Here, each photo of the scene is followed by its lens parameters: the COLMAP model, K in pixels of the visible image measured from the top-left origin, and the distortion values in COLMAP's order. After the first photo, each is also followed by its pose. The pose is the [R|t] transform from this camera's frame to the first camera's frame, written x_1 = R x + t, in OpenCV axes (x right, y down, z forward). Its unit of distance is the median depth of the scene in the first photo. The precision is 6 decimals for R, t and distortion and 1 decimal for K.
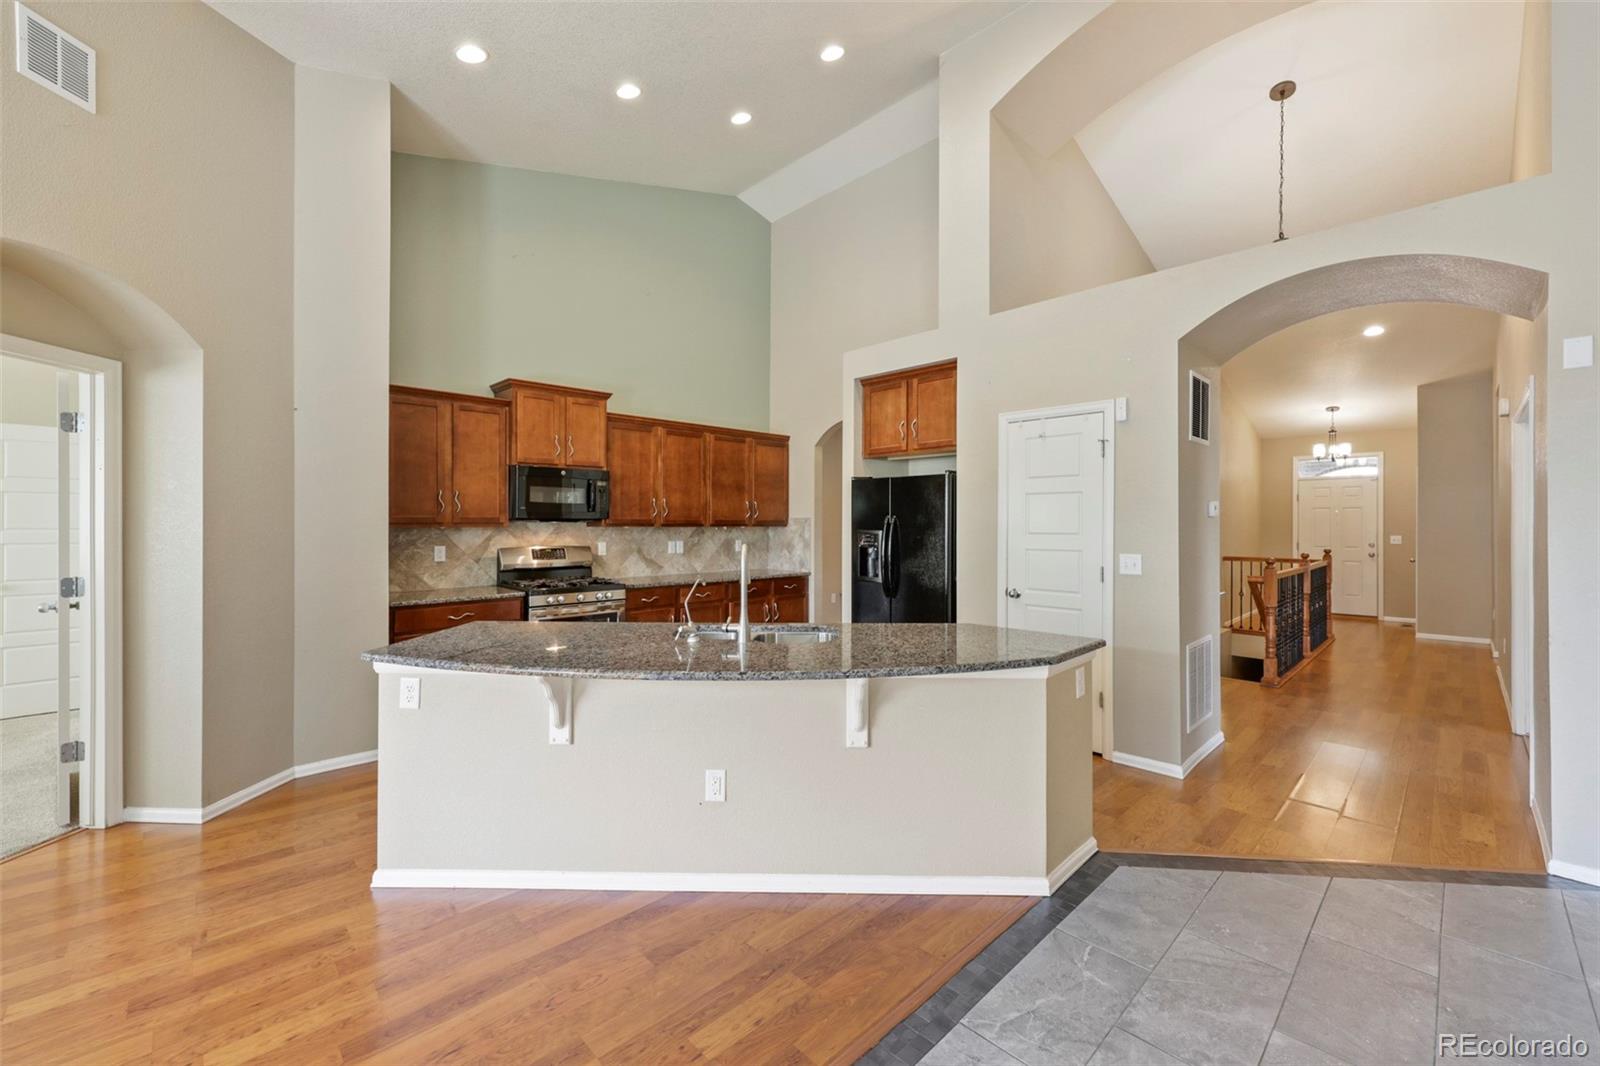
lens RADIAL K [[644.1, 0, 803.3], [0, 644.1, 530.2], [0, 0, 1]] dist [-0.000808, -0.001047]
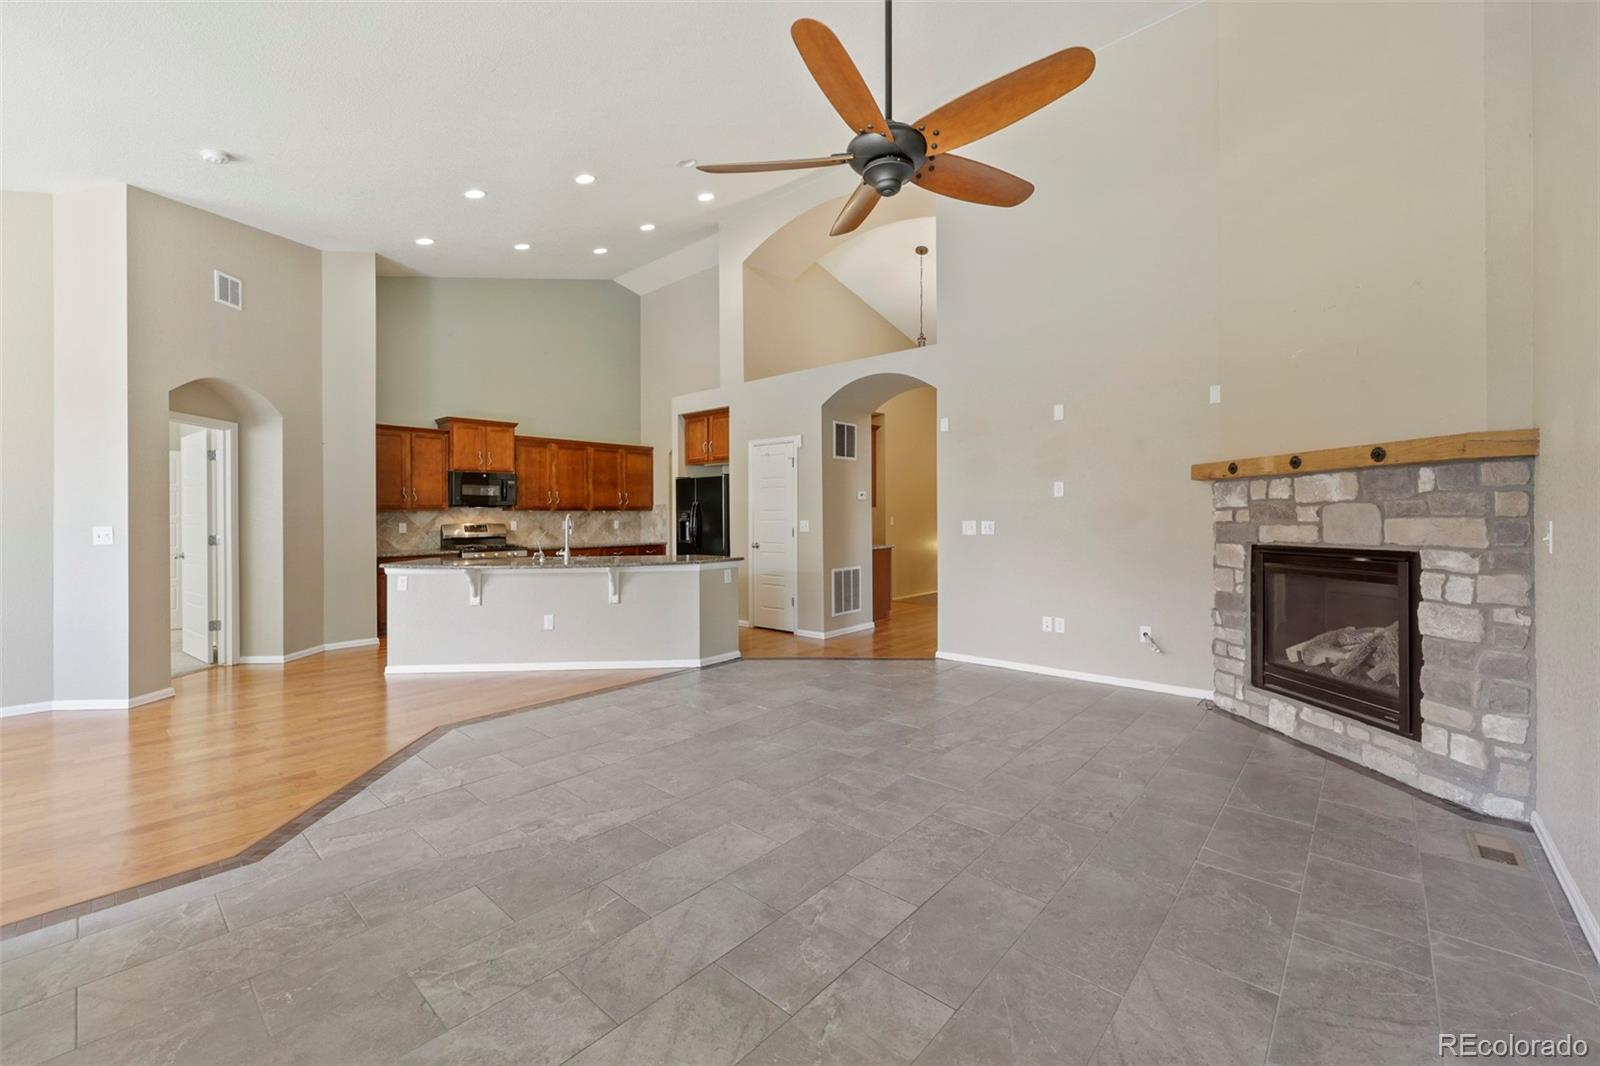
lens RADIAL K [[644.1, 0, 807.4], [0, 644.1, 520.2], [0, 0, 1]] dist [-0.000808, -0.001047]
pose [[0.996619, -0.010728, 0.081460, 0.265948], [0.010948, 0.999938, -0.002263, 0.029229], [-0.081430, 0.003147, 0.996674, -0.591264]]
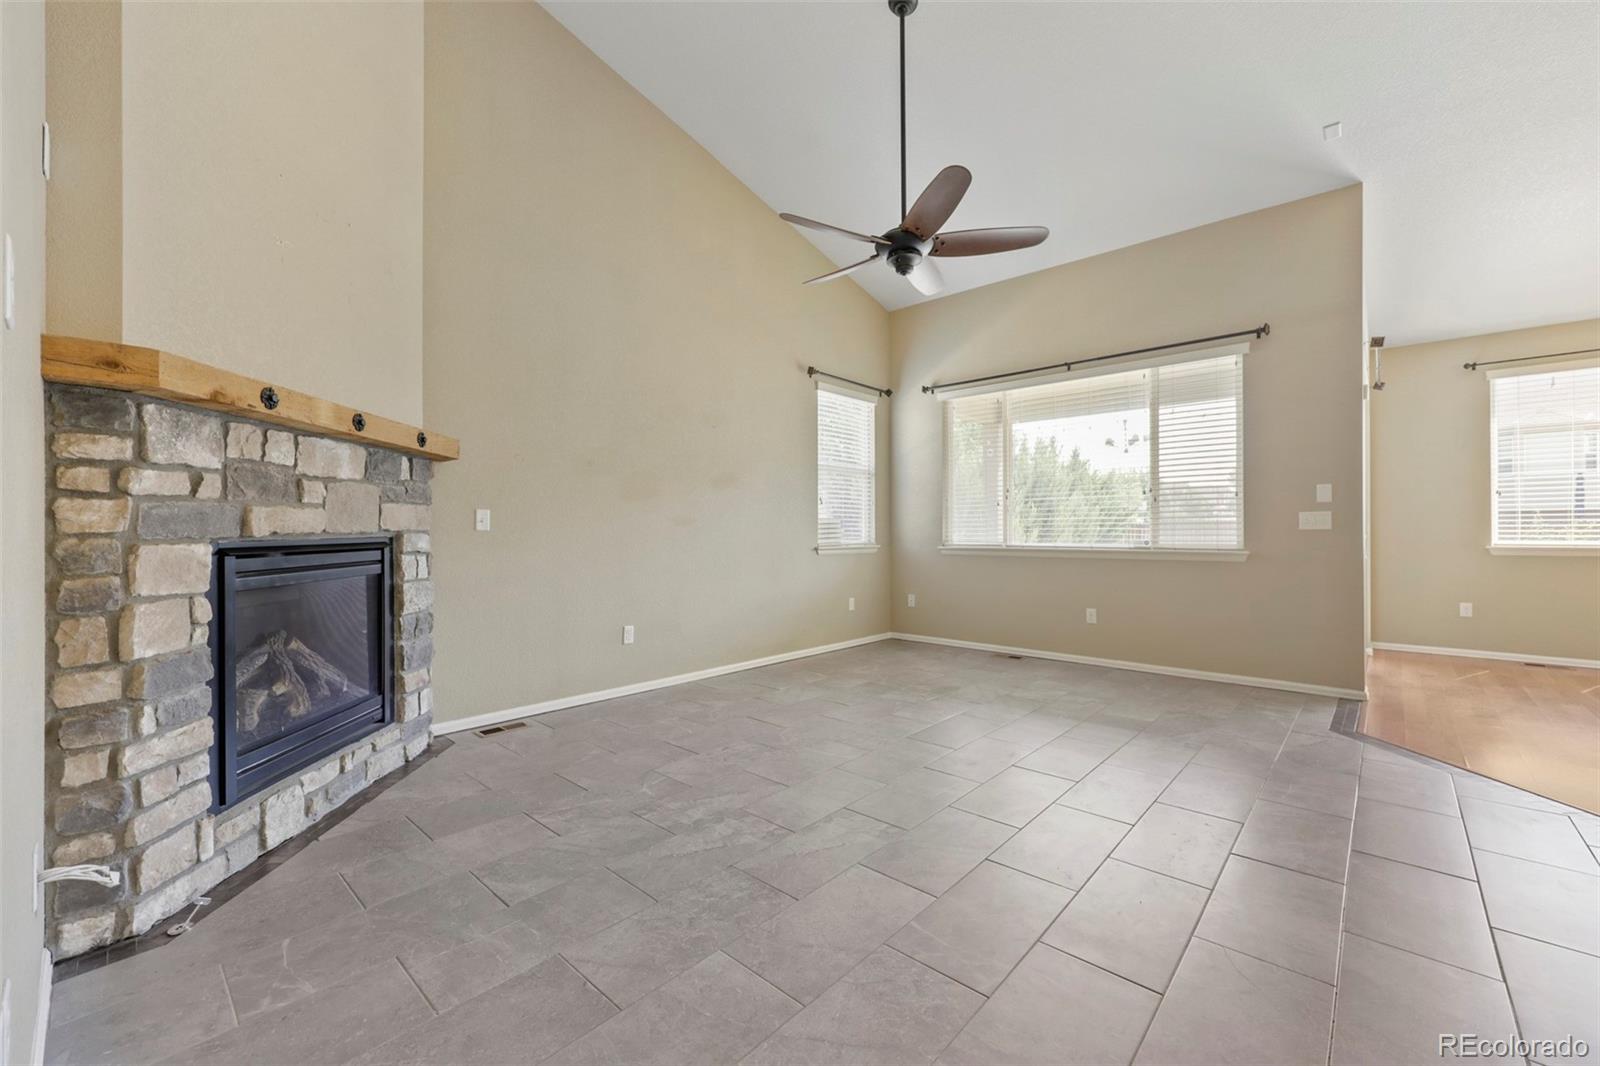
lens RADIAL K [[644.1, 0, 795.5], [0, 644.1, 527.7], [0, 0, 1]] dist [-0.000808, -0.001047]
pose [[-0.998407, 0.000073, -0.056431, 0.519386], [-0.000073, 0.999997, 0.002577, 0.051951], [0.056431, 0.002577, -0.998403, 0.544387]]
